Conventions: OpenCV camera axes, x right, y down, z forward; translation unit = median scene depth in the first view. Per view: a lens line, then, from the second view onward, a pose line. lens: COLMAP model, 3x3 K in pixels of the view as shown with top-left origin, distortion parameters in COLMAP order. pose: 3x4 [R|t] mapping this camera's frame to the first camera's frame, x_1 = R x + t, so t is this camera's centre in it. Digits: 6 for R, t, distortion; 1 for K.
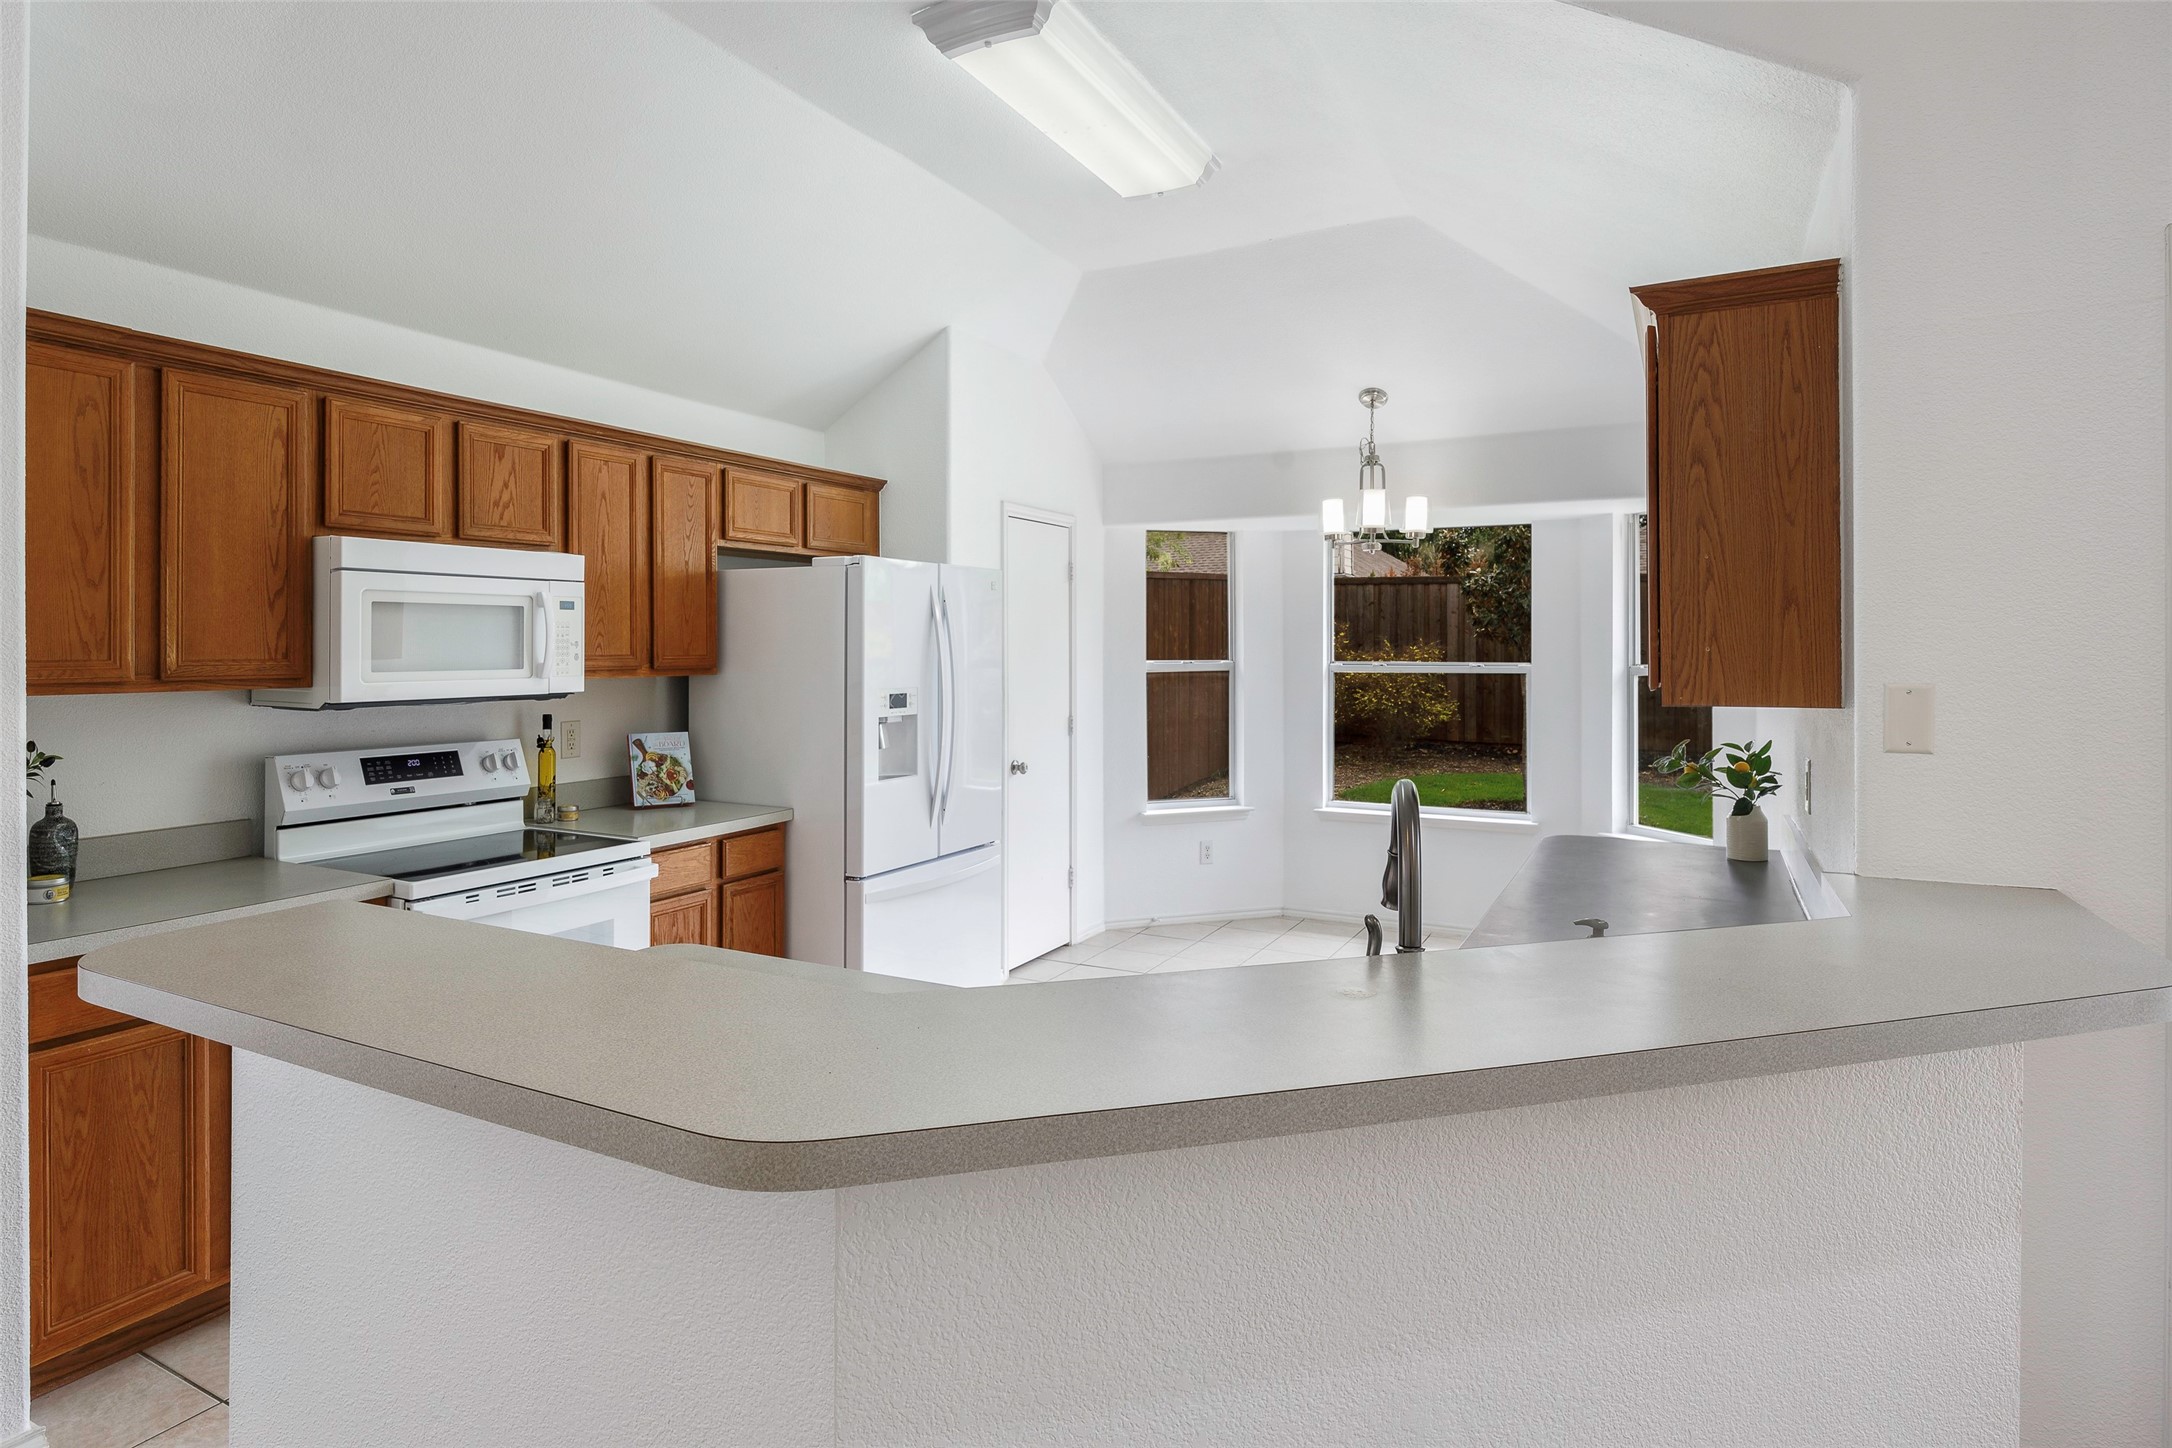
lens RADIAL K [[1199.8, 0, 1079.1], [0, 1199.8, 644.7], [0, 0, 1]] dist [-0.004081, 0.000959]
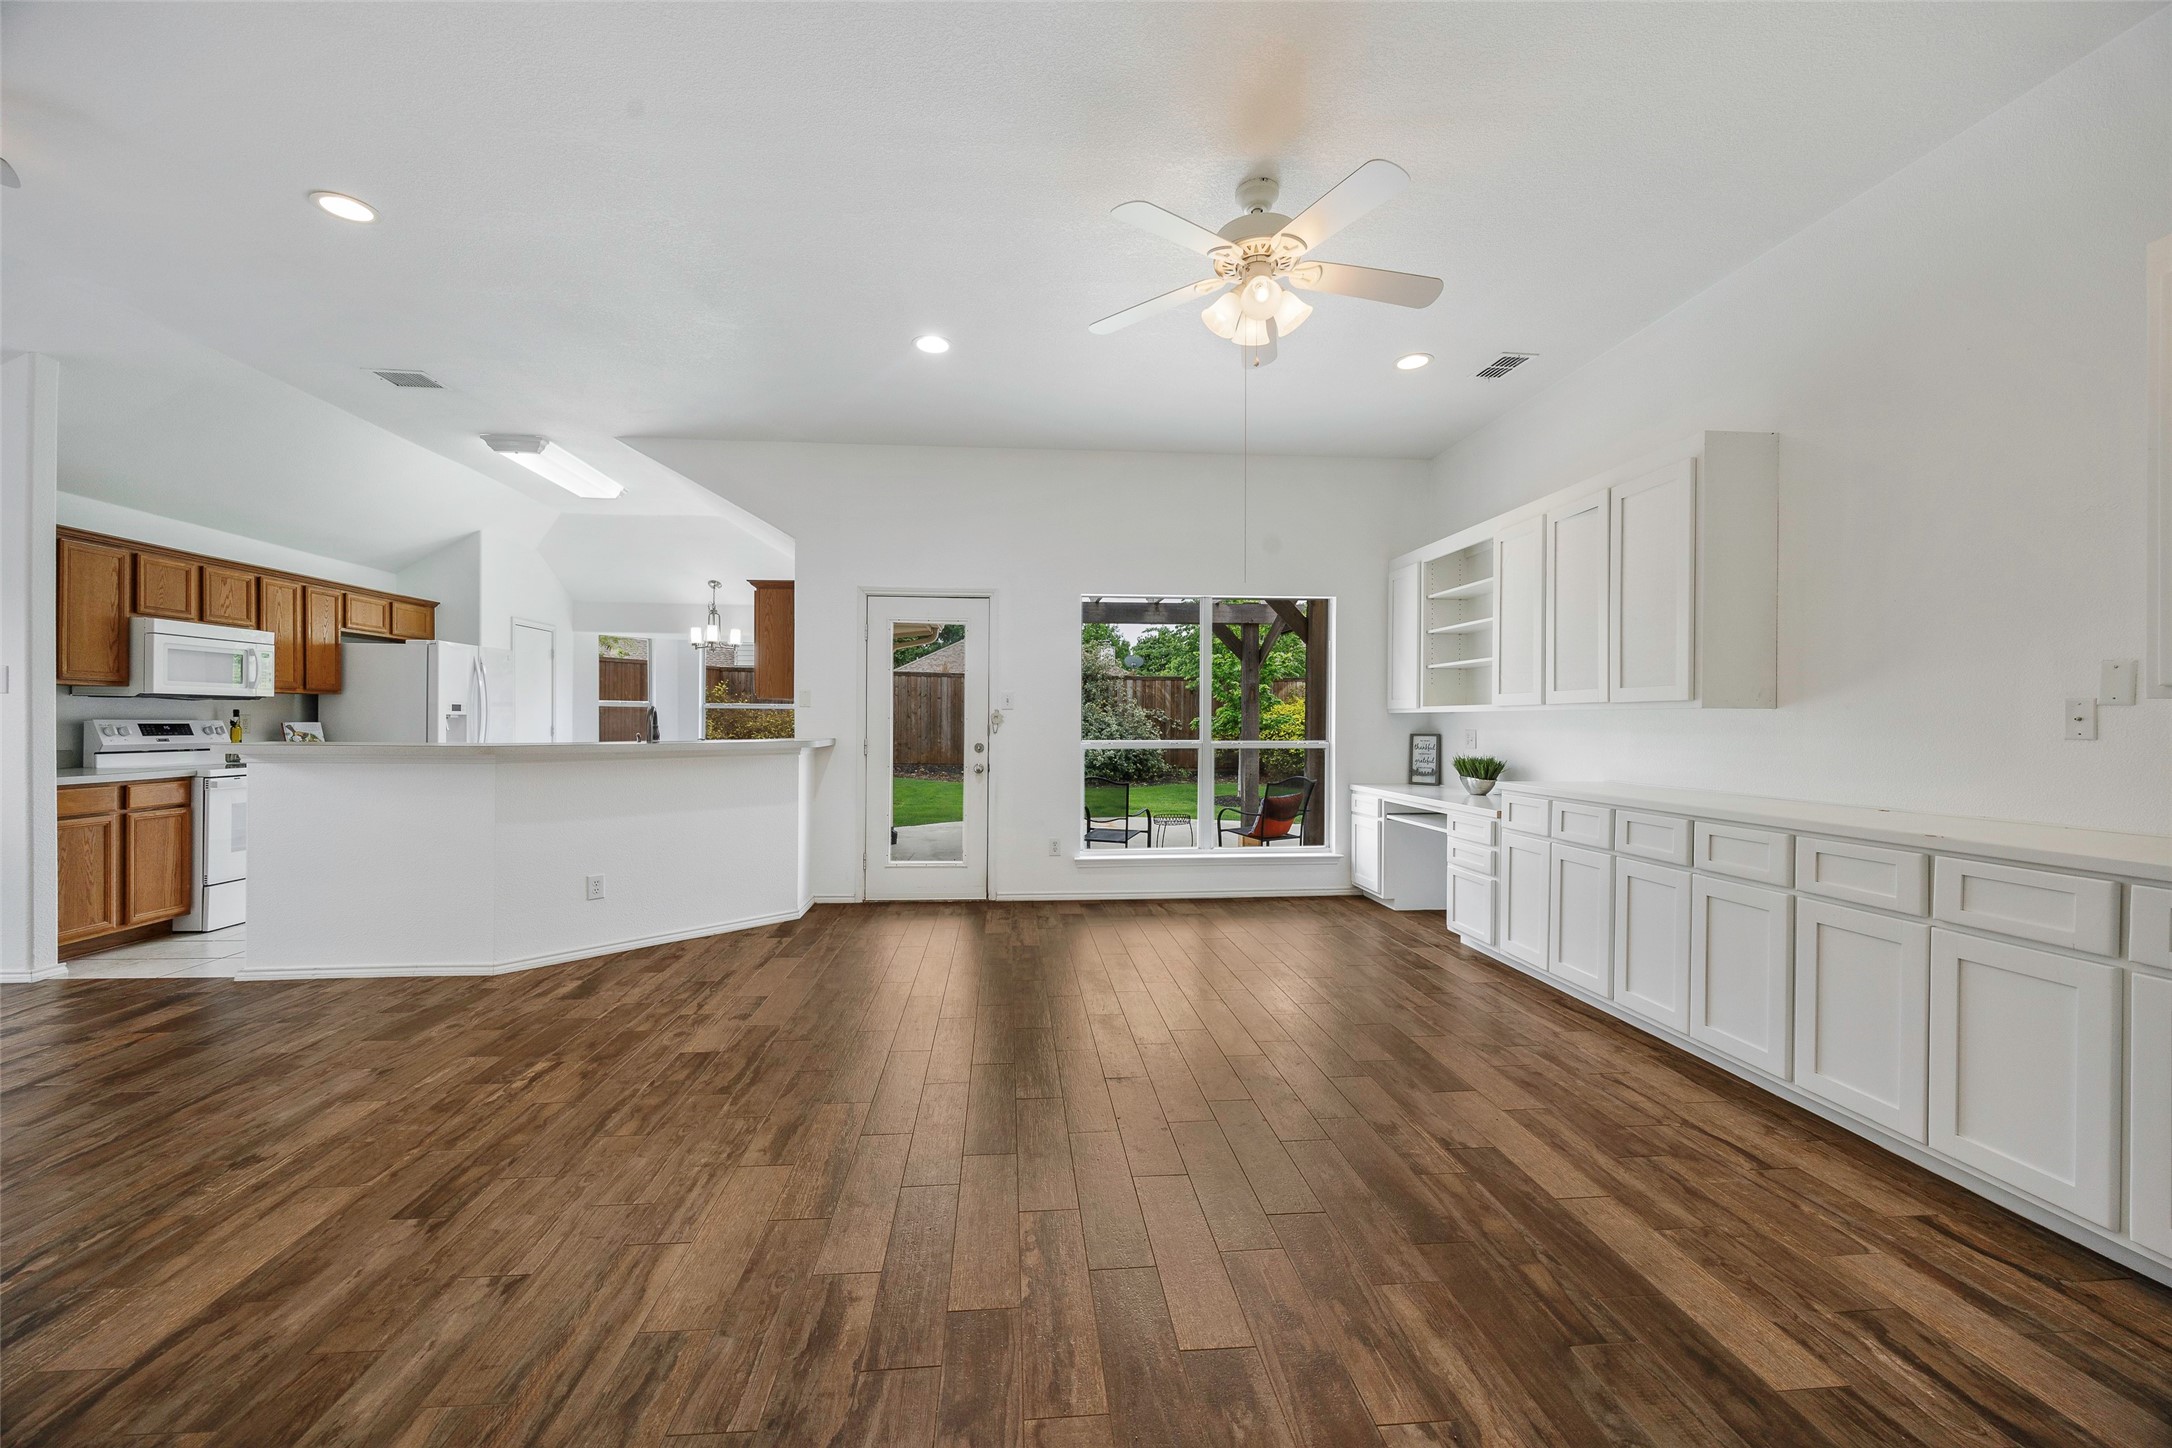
lens RADIAL K [[793.8, 0, 1109.3], [0, 793.8, 729.7], [0, 0, 1]] dist [0.003776, -0.001645]
pose [[0.822281, -0.000113, 0.569082, 0.002227], [-0.008360, 0.999890, 0.012278, 0.067951], [-0.569021, -0.014854, 0.822189, -0.996400]]
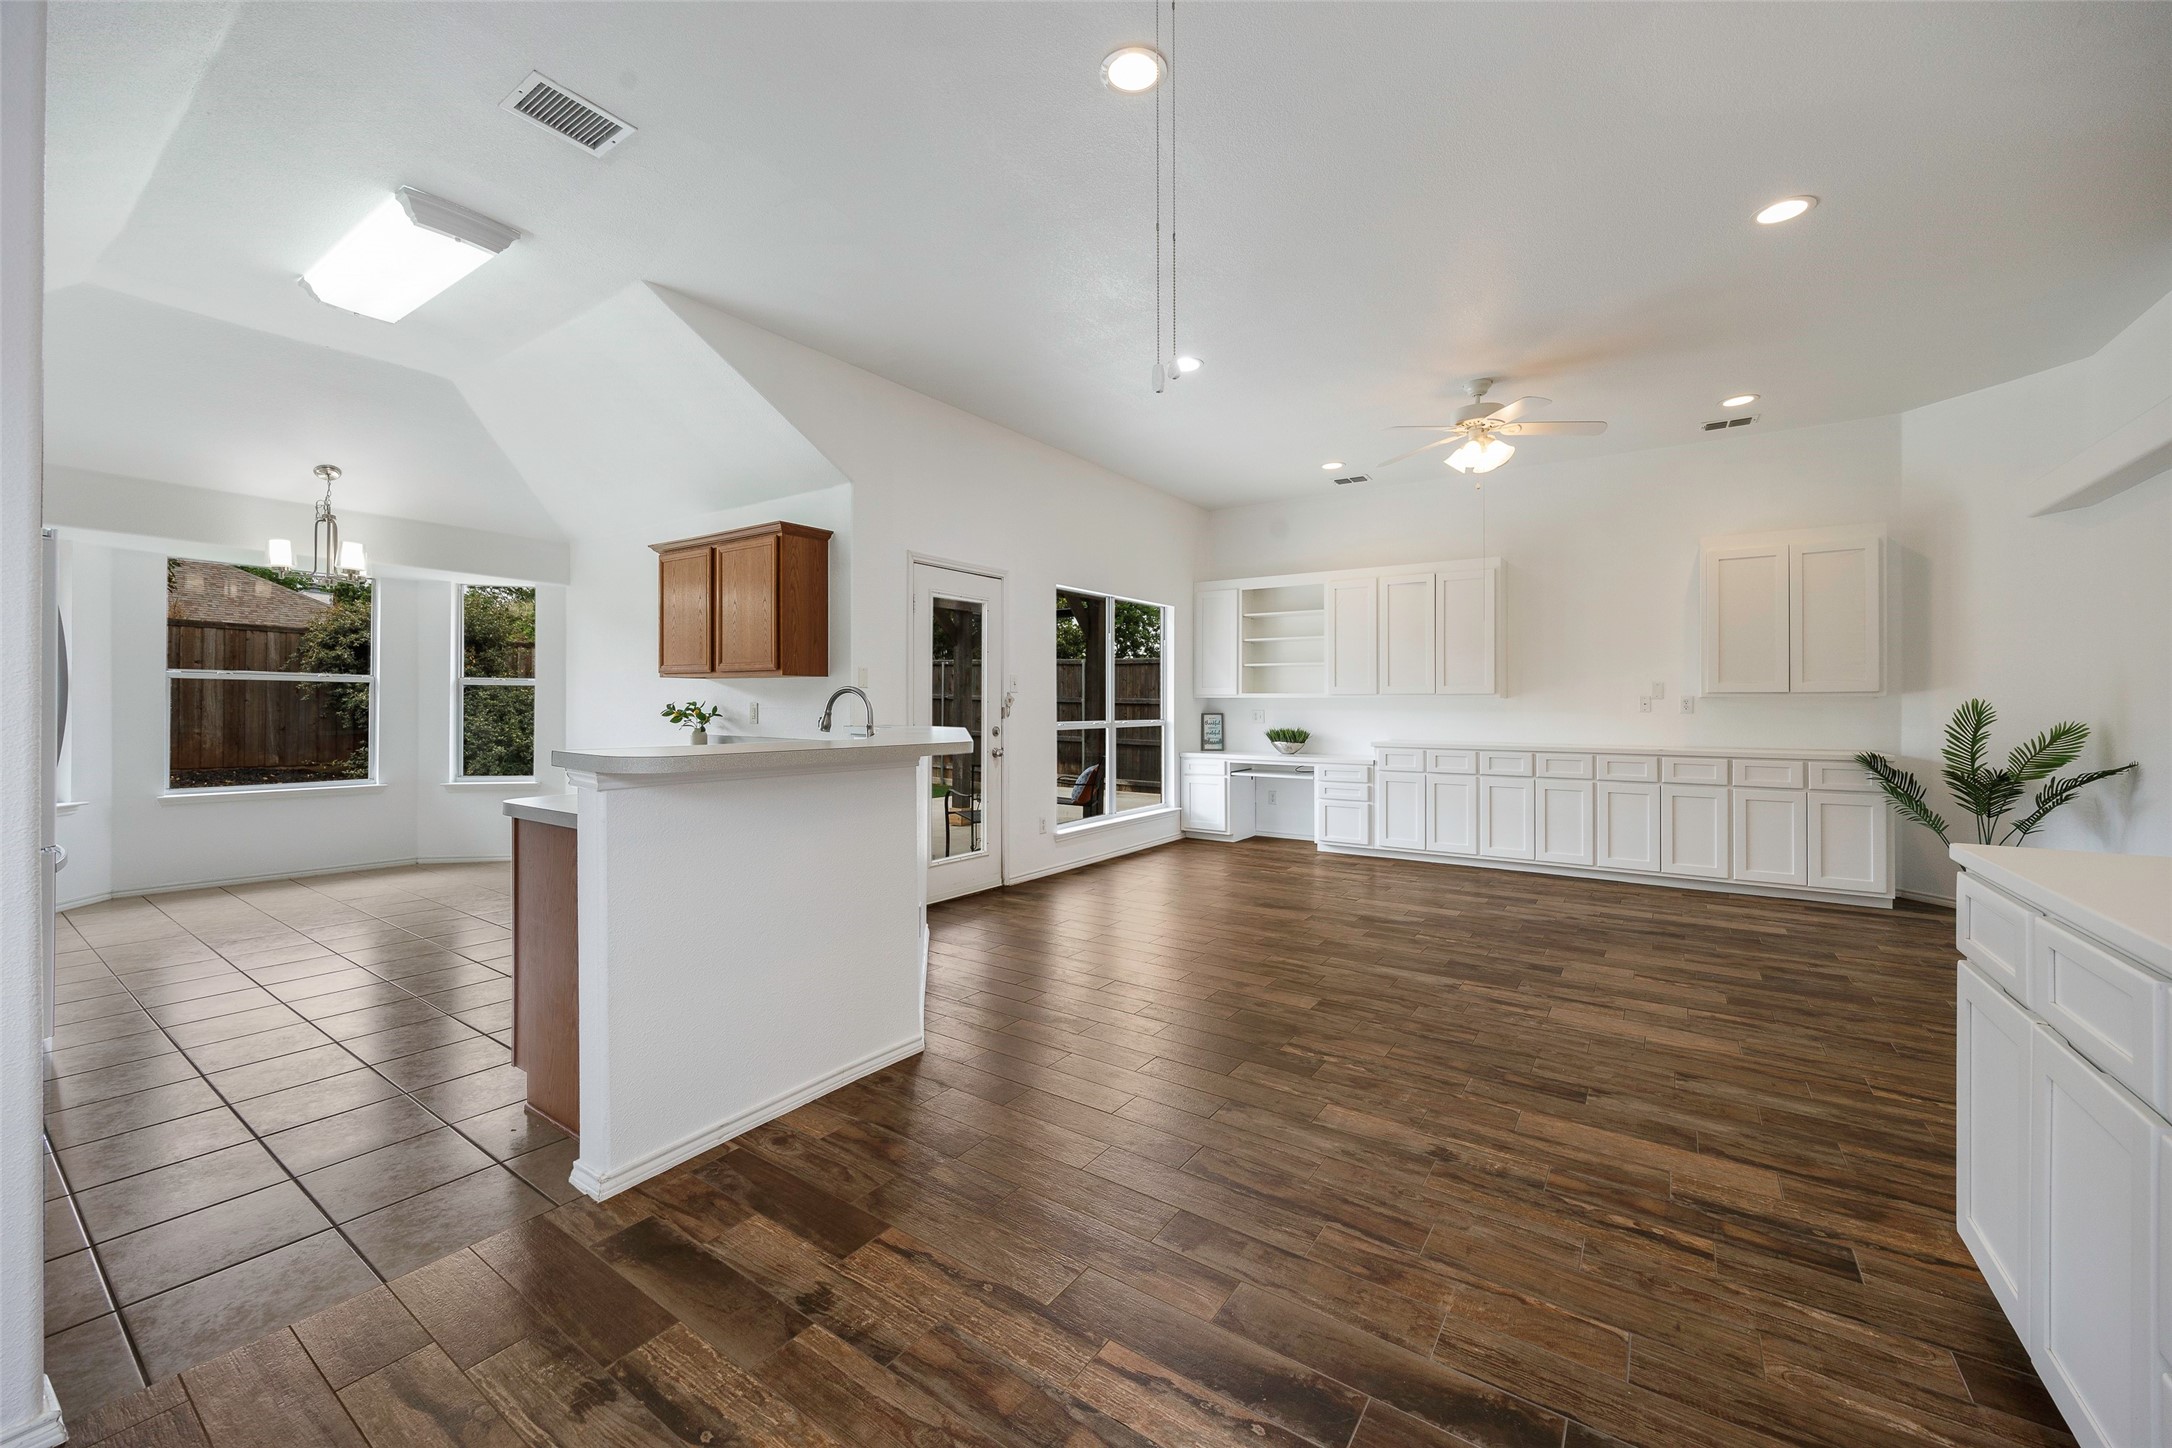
lens RADIAL K [[814.0, 0, 1071.3], [0, 814.0, 715.6], [0, 0, 1]] dist [-0.007415, 0.001463]
pose [[0.120088, -0.013134, 0.992676, -0.827088], [-0.008951, 0.999858, 0.014311, 0.071374], [-0.992723, -0.010604, 0.119953, 0.072433]]
